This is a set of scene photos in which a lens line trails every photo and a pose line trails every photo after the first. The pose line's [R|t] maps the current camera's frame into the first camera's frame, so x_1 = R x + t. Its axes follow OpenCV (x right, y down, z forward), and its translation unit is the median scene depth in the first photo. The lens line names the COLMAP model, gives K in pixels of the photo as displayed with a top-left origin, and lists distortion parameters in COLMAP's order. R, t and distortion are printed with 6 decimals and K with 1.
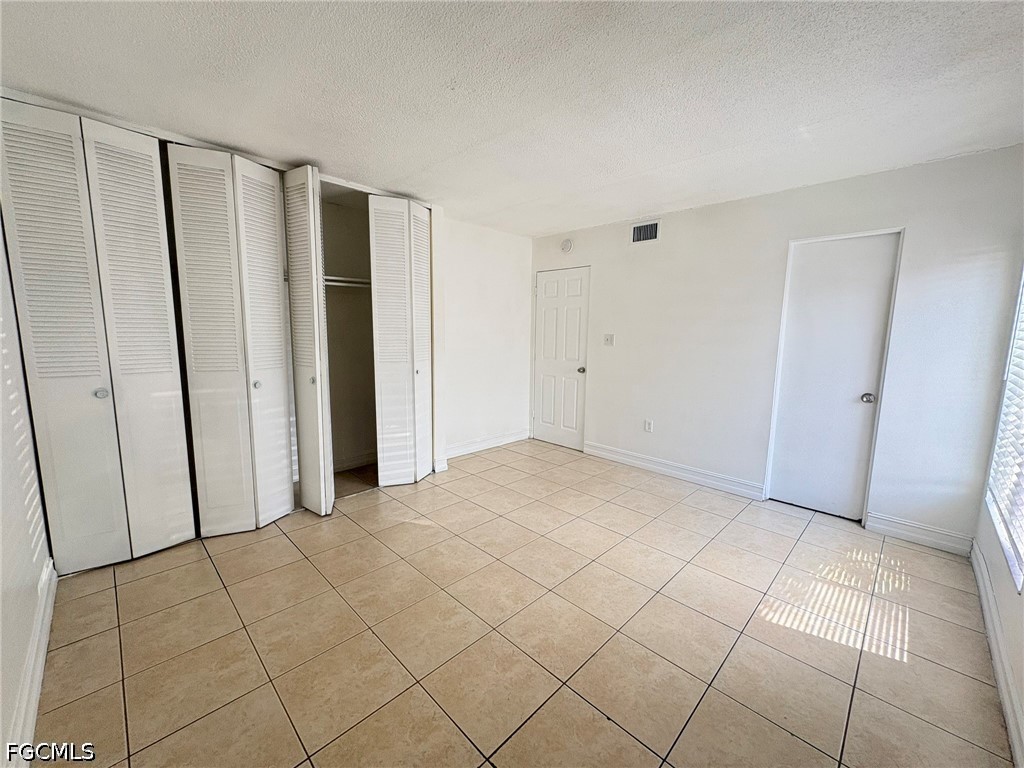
lens RADIAL K [[409.6, 0, 509.2], [0, 409.6, 387.4], [0, 0, 1]] dist [0.000929, 0.000447]
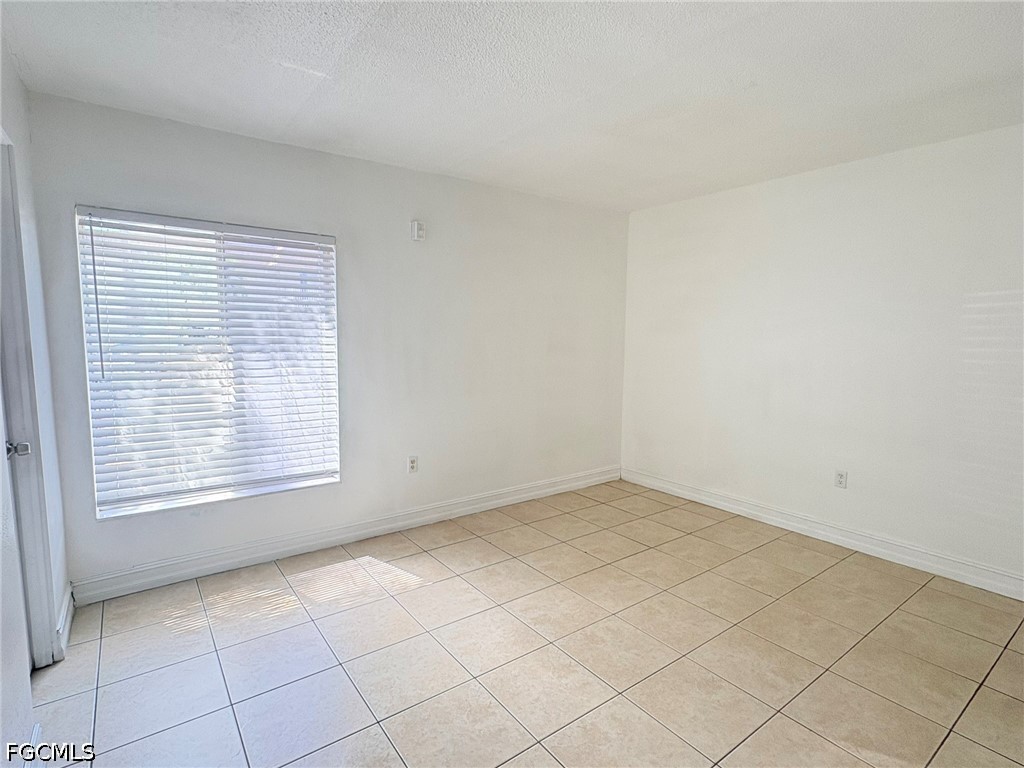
lens RADIAL K [[519.2, 0, 512.0], [0, 519.2, 389.6], [0, 0, 1]] dist [0.001591, 0.000202]
pose [[-0.989460, -0.039744, 0.139245, 0.121080], [-0.003227, 0.967411, 0.253189, -0.194069], [-0.144770, 0.250071, -0.957343, 1.334772]]
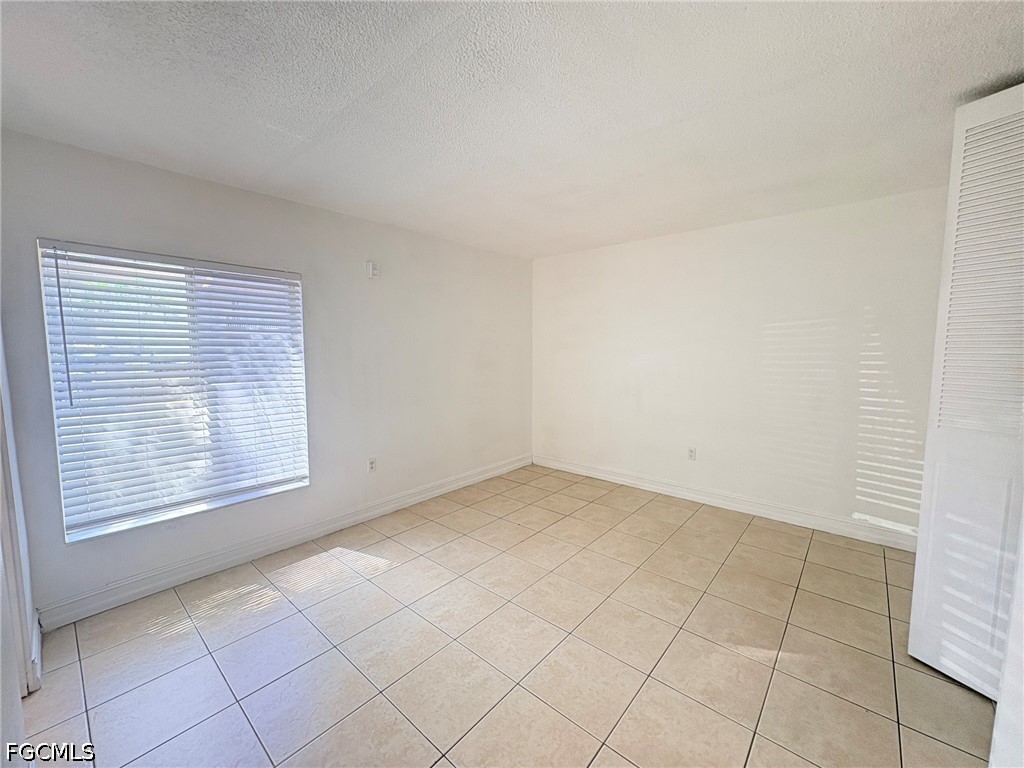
lens RADIAL K [[409.6, 0, 512.0], [0, 409.6, 386.7], [0, 0, 1]] dist [0.000929, 0.000447]
pose [[-0.997076, -0.005604, -0.076213, 0.203244], [-0.023470, 0.971565, 0.235608, -0.205400], [0.072726, 0.236708, -0.968855, 1.331419]]
